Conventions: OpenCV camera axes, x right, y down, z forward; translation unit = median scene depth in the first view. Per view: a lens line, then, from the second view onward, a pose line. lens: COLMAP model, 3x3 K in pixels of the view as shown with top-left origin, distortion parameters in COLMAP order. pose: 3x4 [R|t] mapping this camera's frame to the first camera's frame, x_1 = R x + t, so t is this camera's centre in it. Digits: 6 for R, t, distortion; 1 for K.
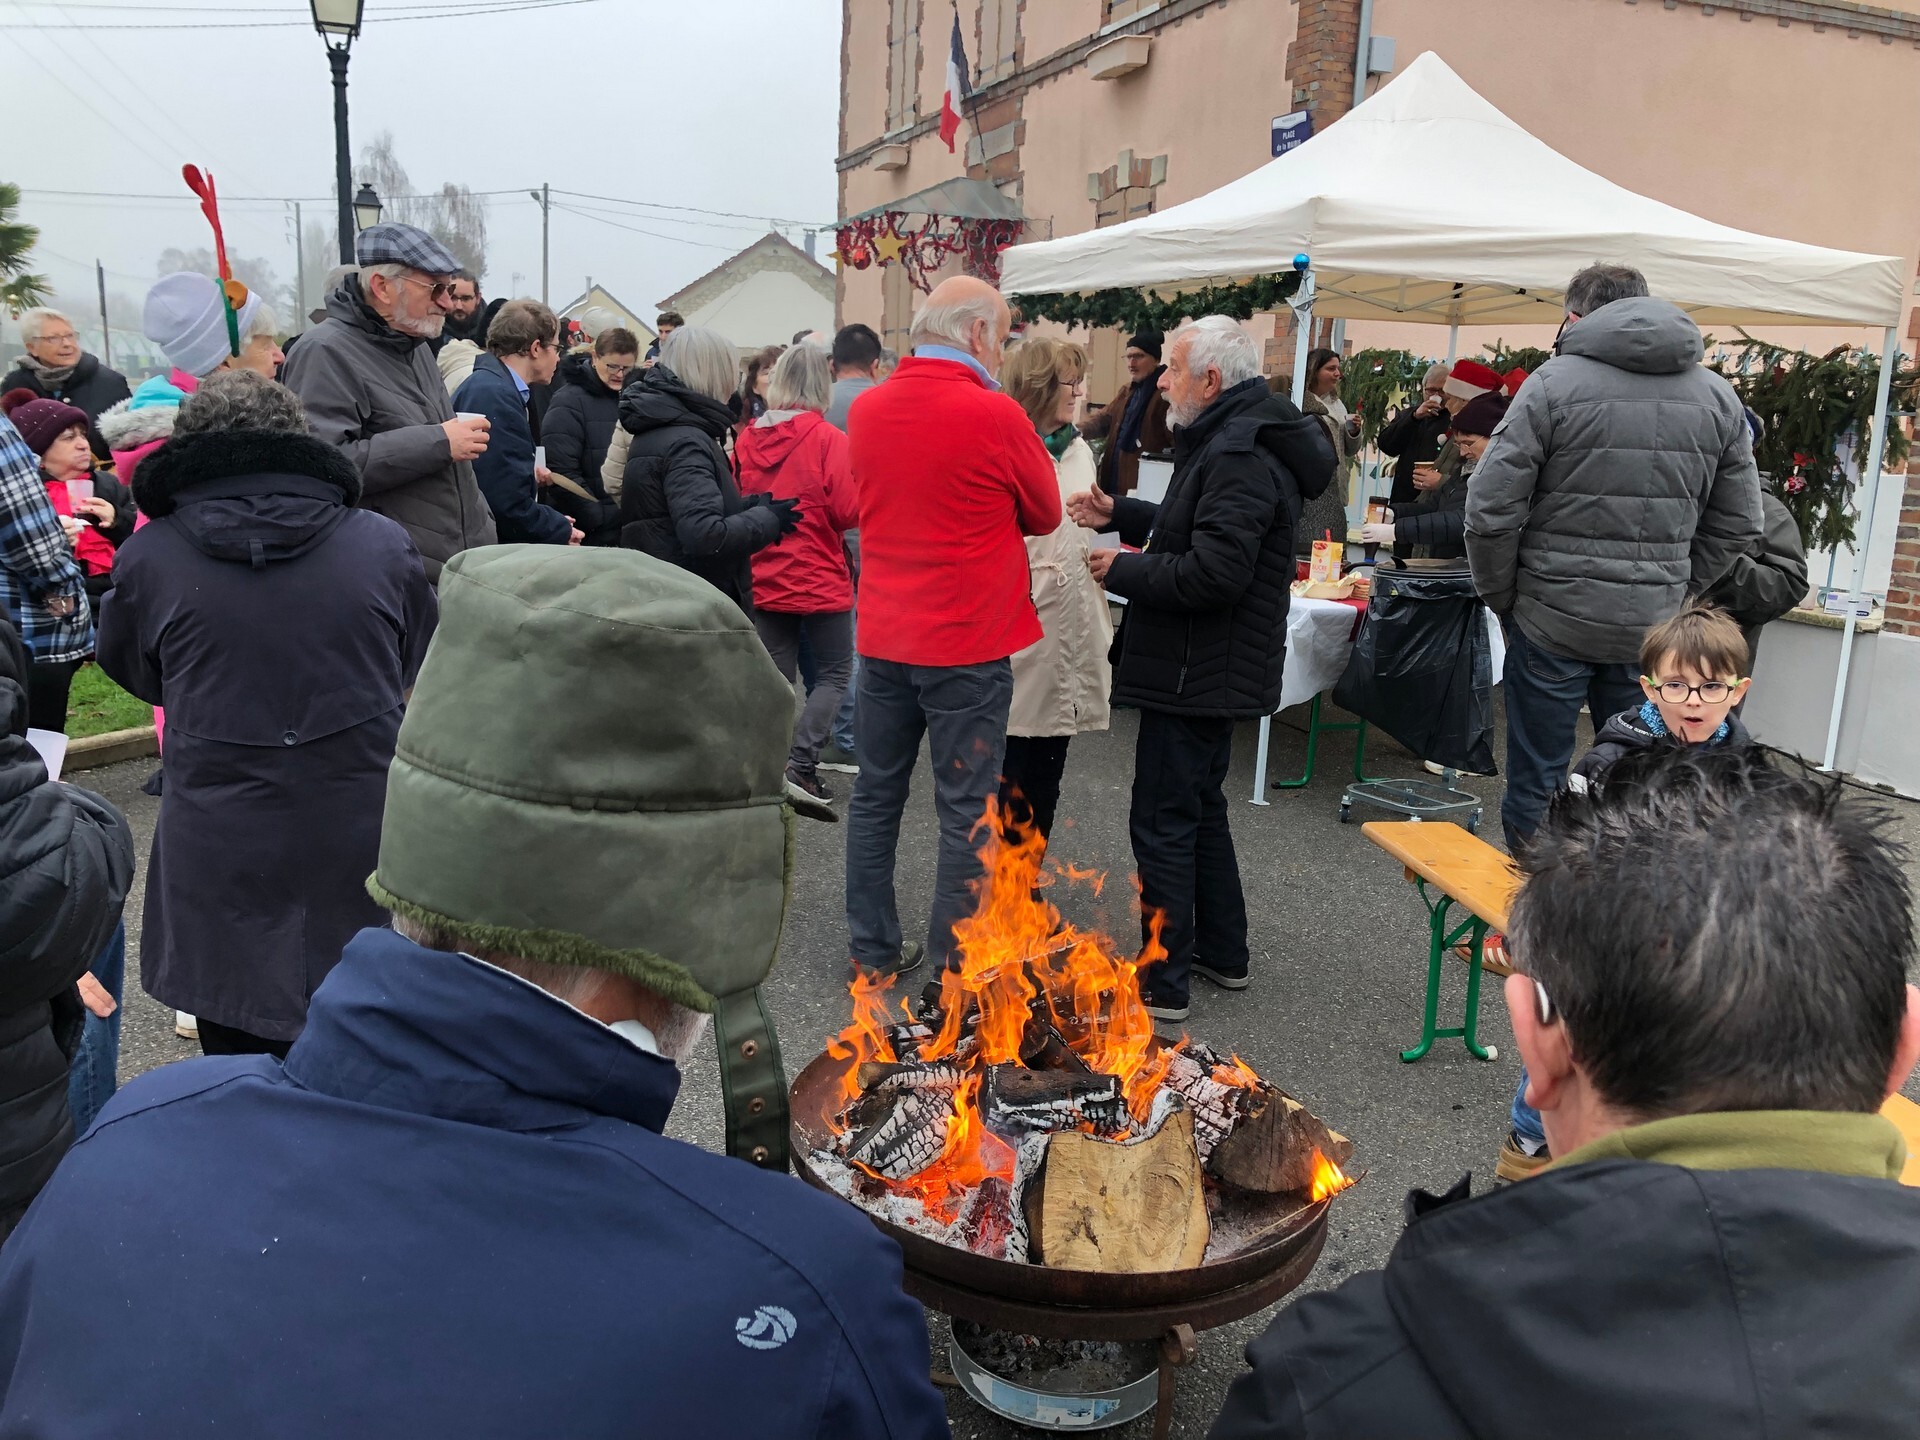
lens RADIAL K [[1582.7, 0, 970.7], [0, 1582.7, 715.2], [0, 0, 1]] dist [0.008013, 0.001051]
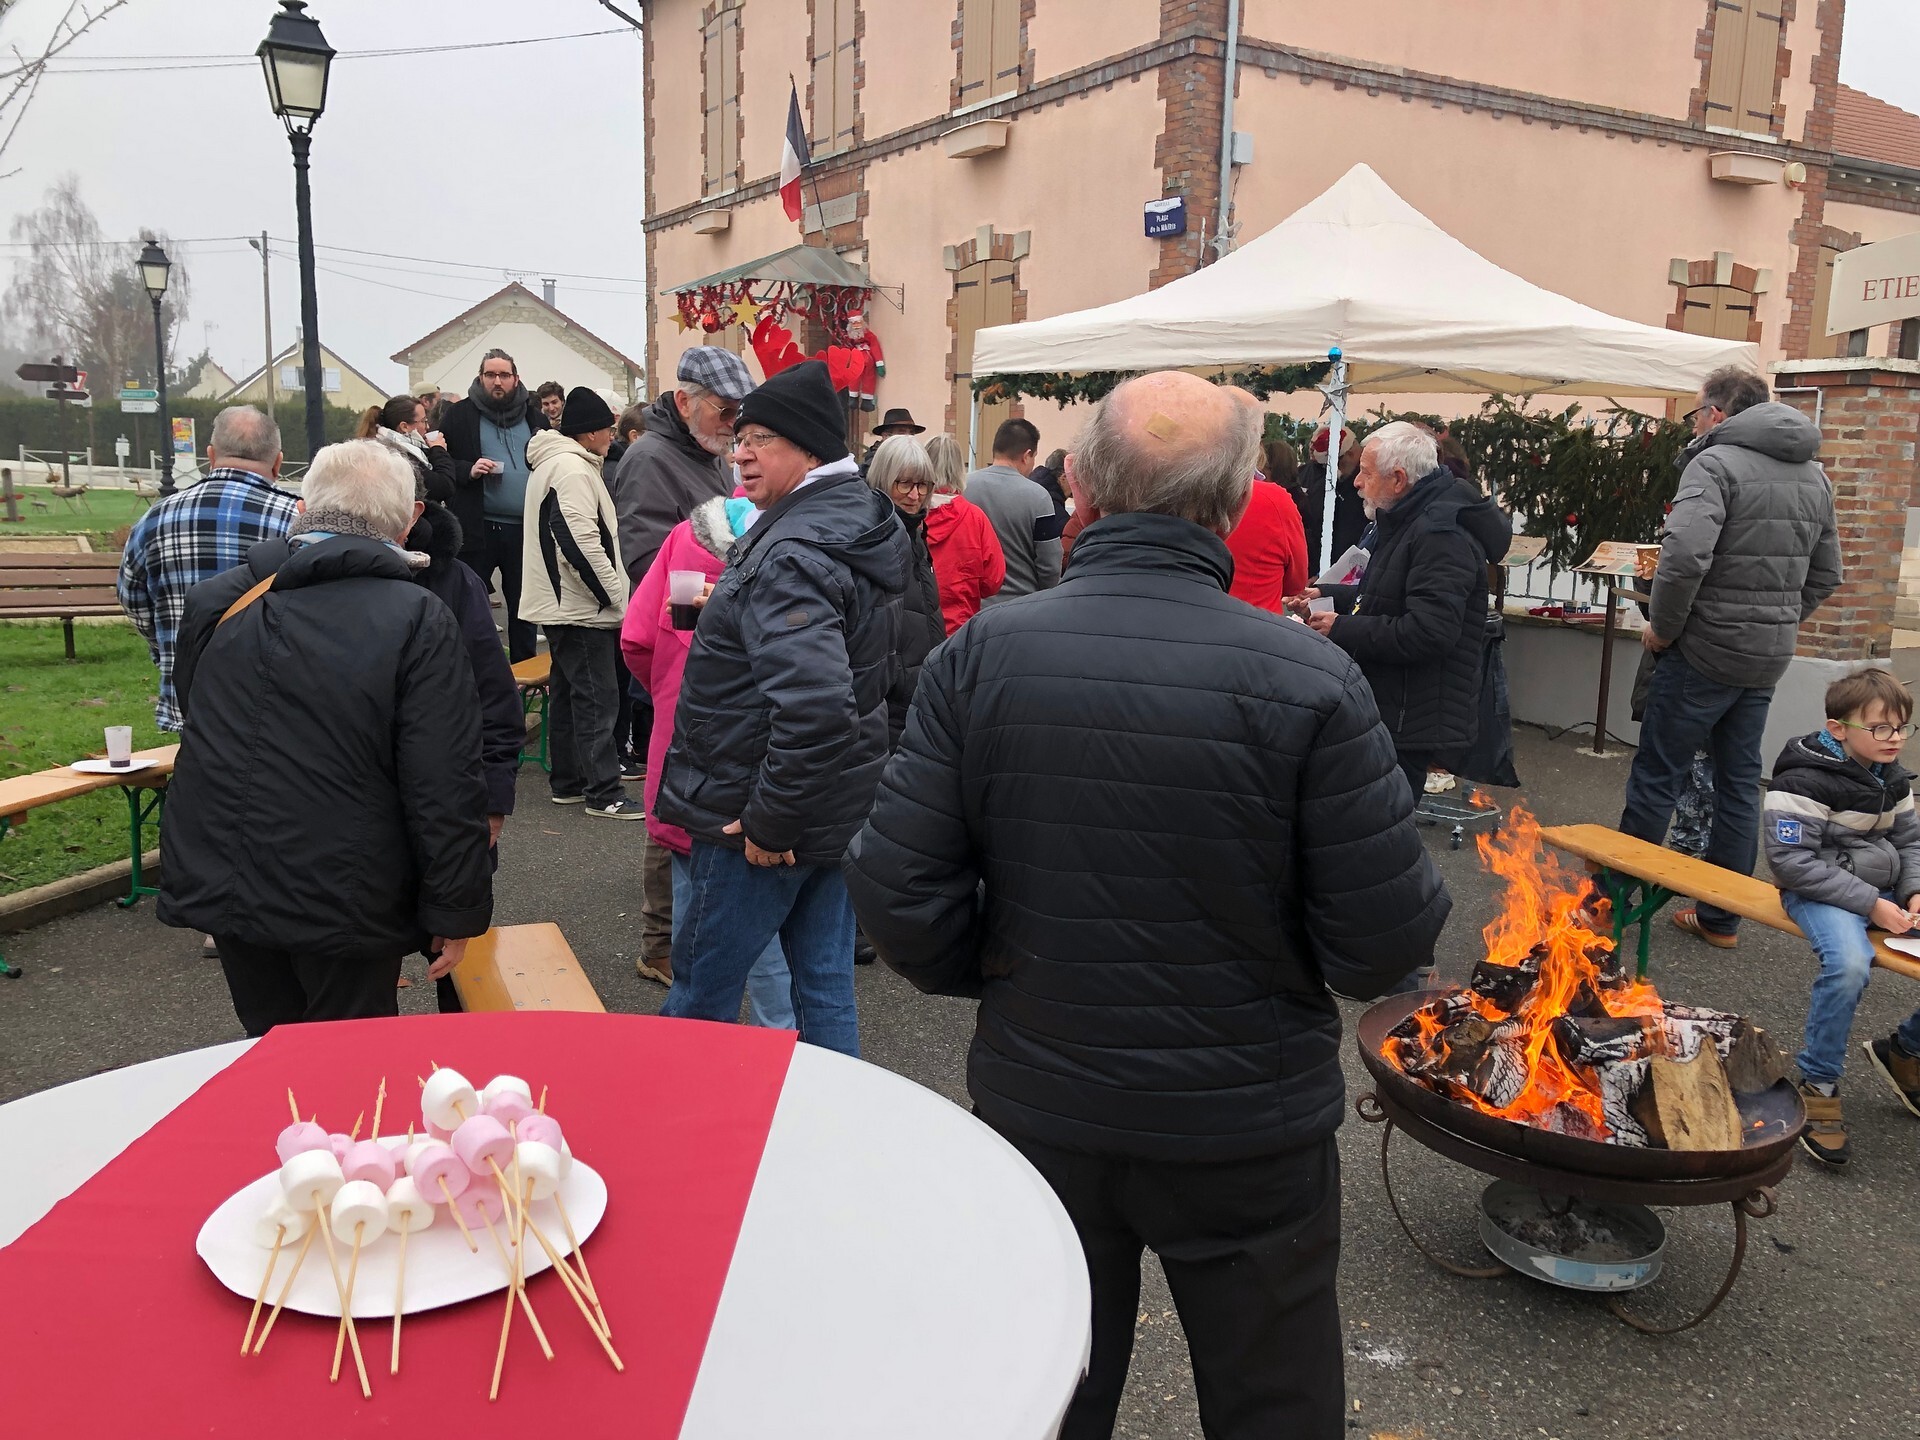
lens RADIAL K [[1582.7, 0, 970.7], [0, 1582.7, 715.2], [0, 0, 1]] dist [0.008013, 0.001051]
pose [[0.983500, -0.044137, 0.175440, -0.200701], [0.048787, 0.998561, -0.022281, -0.007045], [-0.174204, 0.030473, 0.984238, -0.065647]]
